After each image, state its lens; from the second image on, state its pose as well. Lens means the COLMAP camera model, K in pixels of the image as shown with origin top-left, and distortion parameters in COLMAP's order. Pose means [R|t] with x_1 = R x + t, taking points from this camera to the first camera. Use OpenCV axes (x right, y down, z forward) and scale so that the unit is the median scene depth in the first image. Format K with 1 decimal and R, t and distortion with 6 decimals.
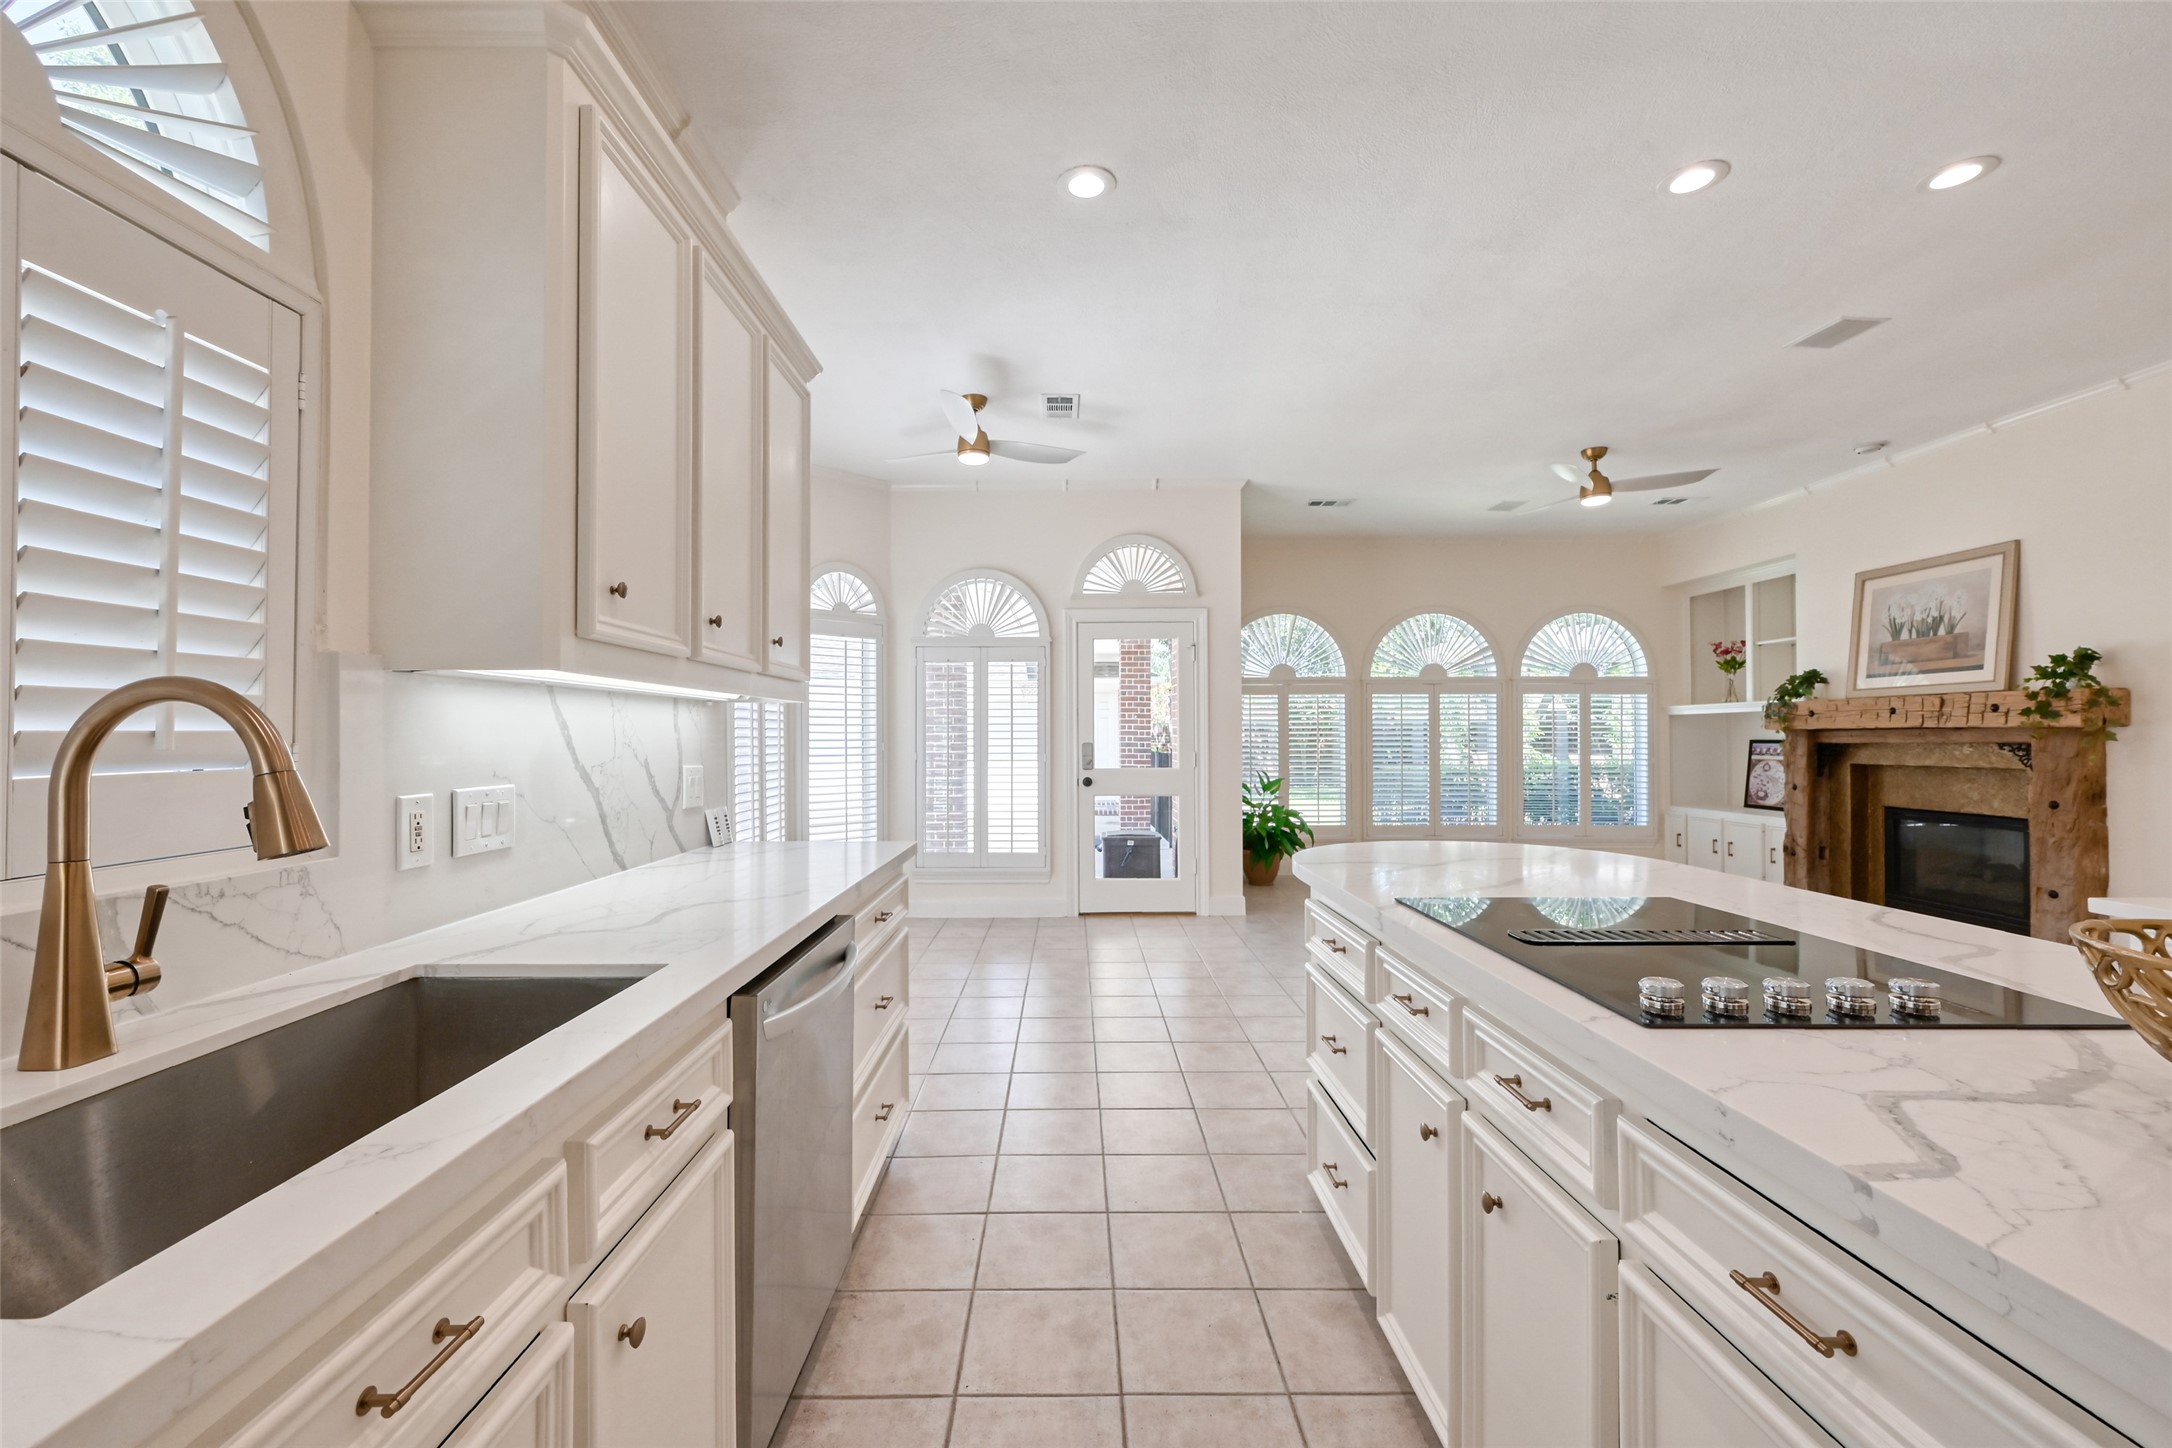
lens RADIAL K [[882.3, 0, 1086.0], [0, 882.3, 724.0], [0, 0, 1]] dist [0.001150, 0.000096]
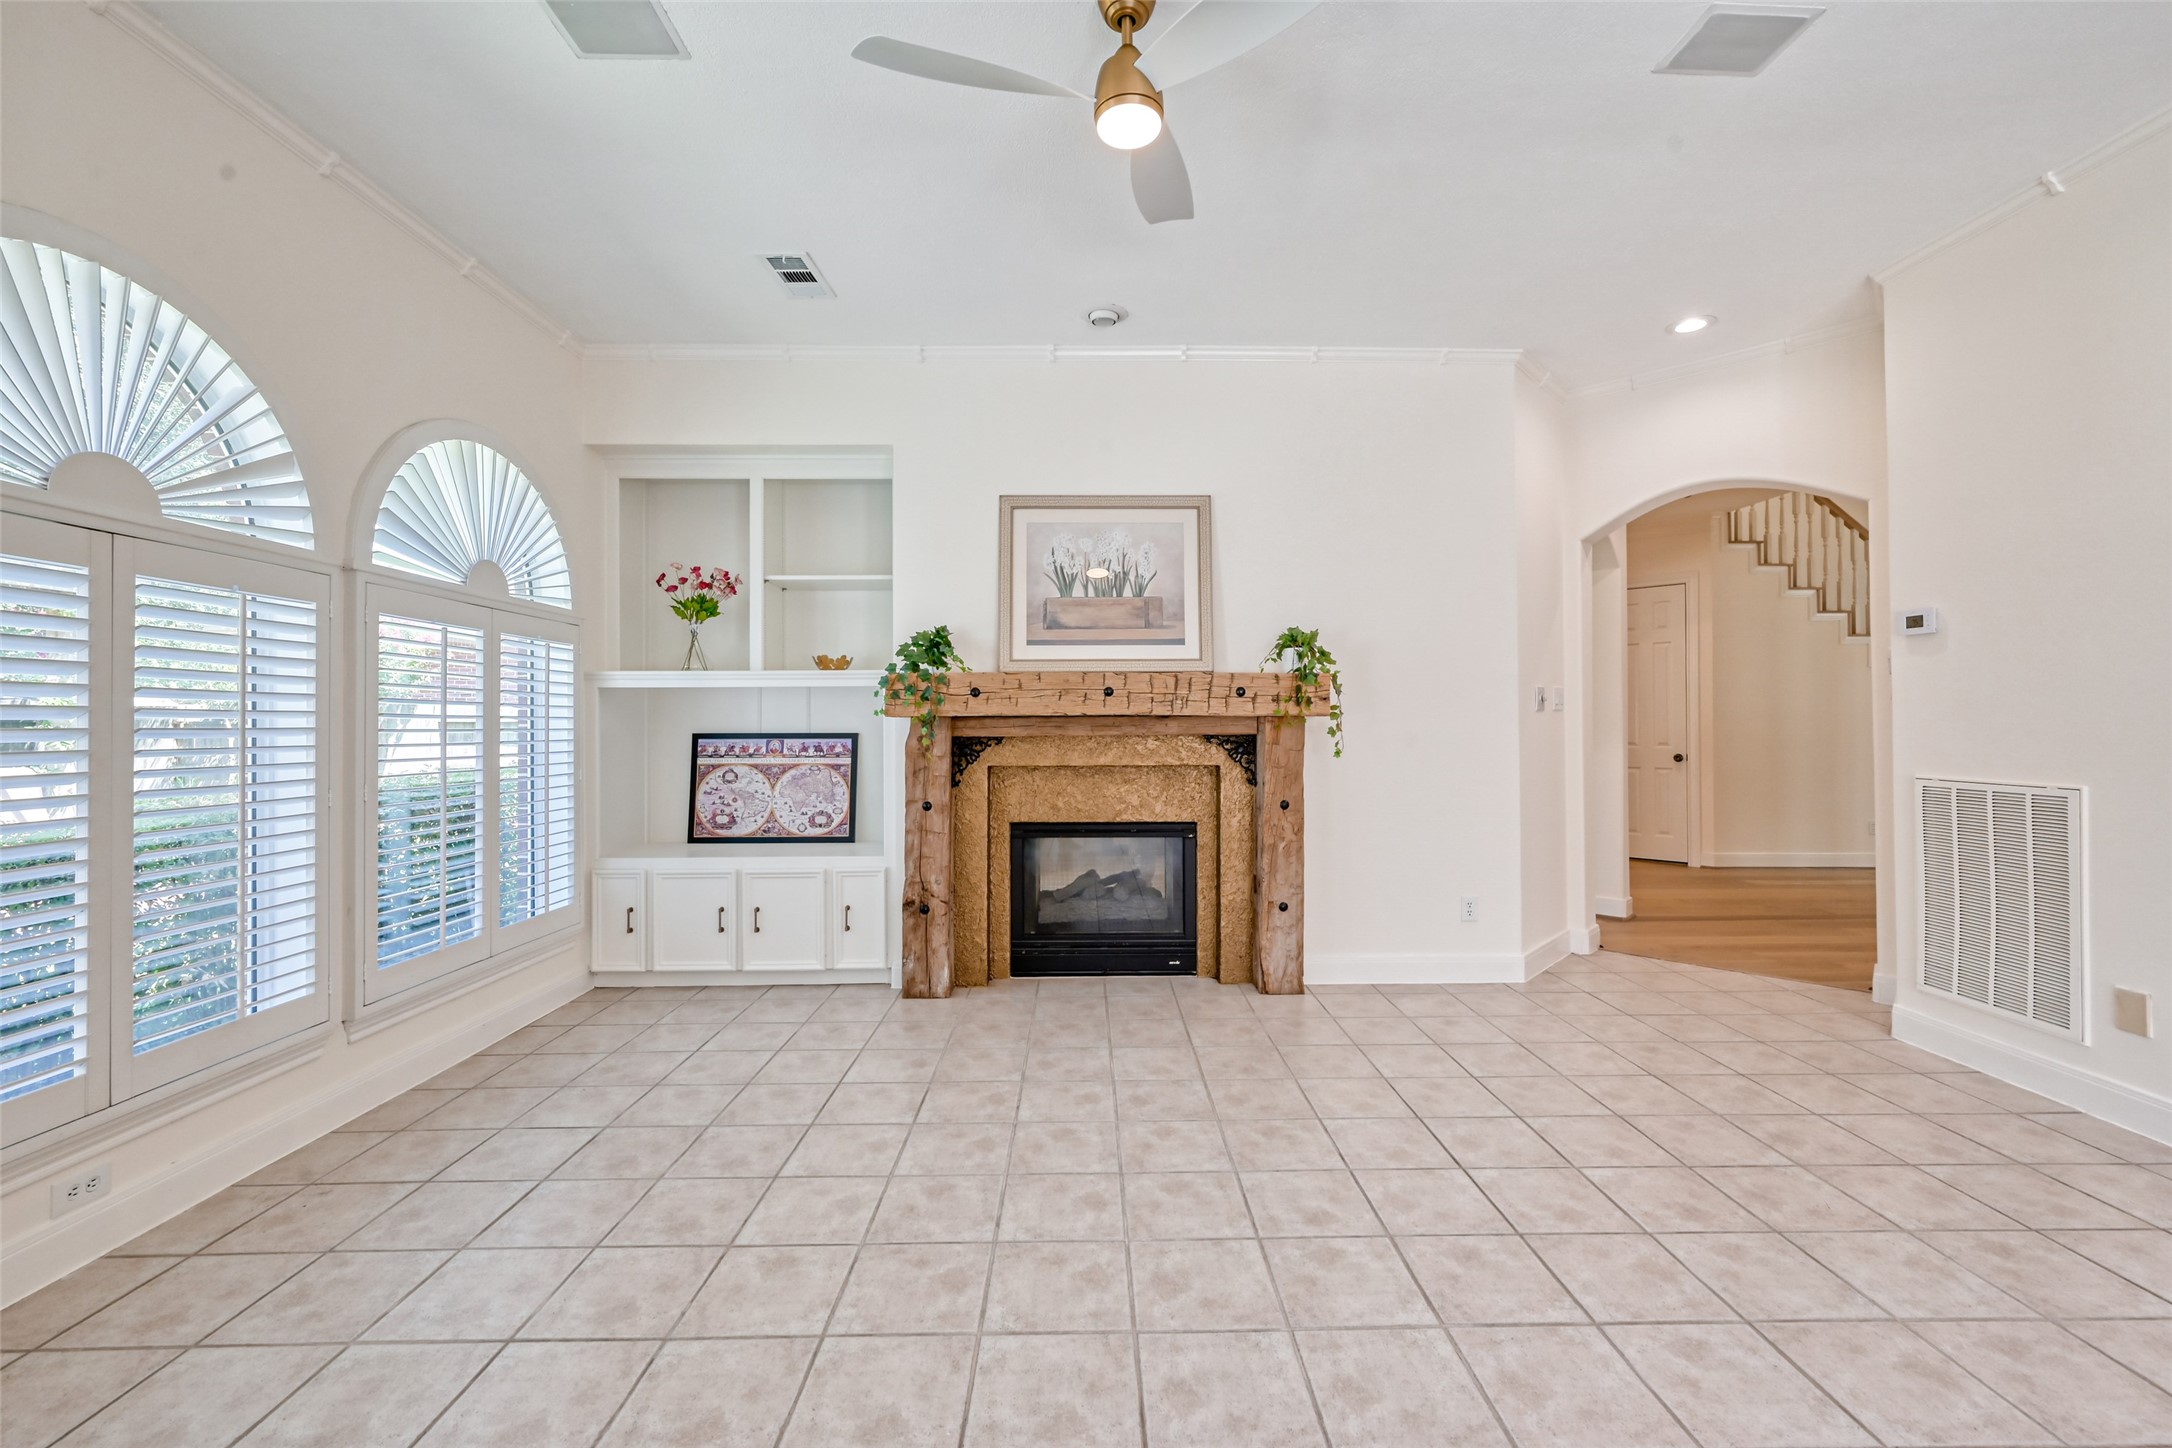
lens RADIAL K [[882.3, 0, 1086.0], [0, 882.3, 724.0], [0, 0, 1]] dist [0.001150, 0.000096]
pose [[0.002272, 0.004740, 0.999986, 0.175608], [-0.012067, 0.999916, -0.004712, 0.014440], [-0.999925, -0.012056, 0.002329, 0.953138]]
